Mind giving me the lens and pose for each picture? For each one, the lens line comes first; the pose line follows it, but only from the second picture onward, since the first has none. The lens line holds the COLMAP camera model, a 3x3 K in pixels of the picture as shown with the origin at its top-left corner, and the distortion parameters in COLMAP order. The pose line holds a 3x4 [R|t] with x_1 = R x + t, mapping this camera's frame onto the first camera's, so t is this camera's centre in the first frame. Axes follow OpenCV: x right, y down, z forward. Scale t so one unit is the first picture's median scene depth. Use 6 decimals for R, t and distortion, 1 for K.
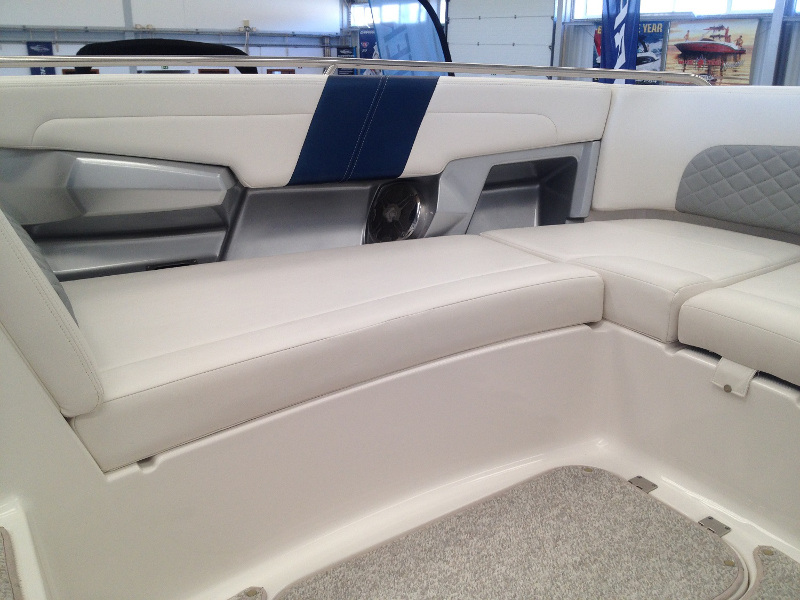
lens RADIAL K [[770.9, 0, 400.0], [0, 770.9, 300.0], [0, 0, 1]] dist [0.143065, -0.222196]
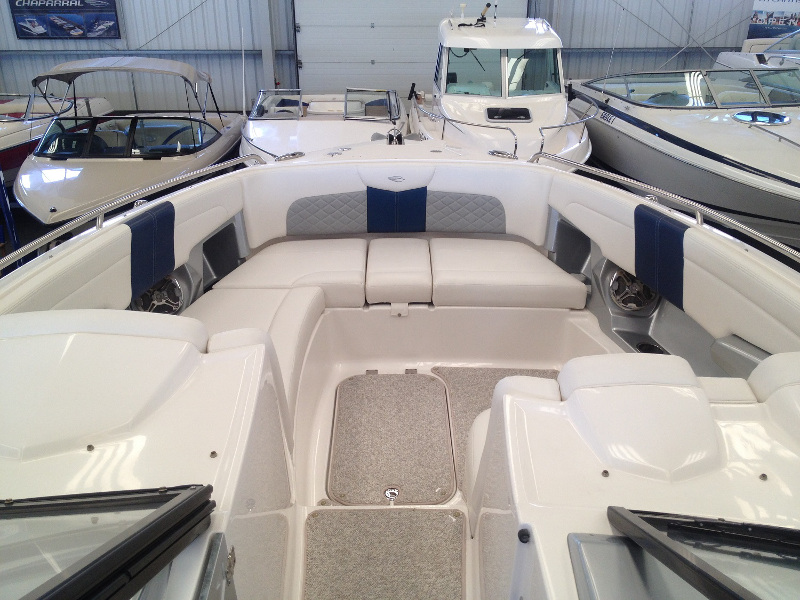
lens RADIAL K [[770.9, 0, 400.0], [0, 770.9, 300.0], [0, 0, 1]] dist [0.143065, -0.222196]
pose [[0.529511, -0.381365, 0.757746, -1.185632], [0.290064, 0.920804, 0.260734, -0.478422], [-0.797171, 0.081733, 0.598196, -0.330595]]
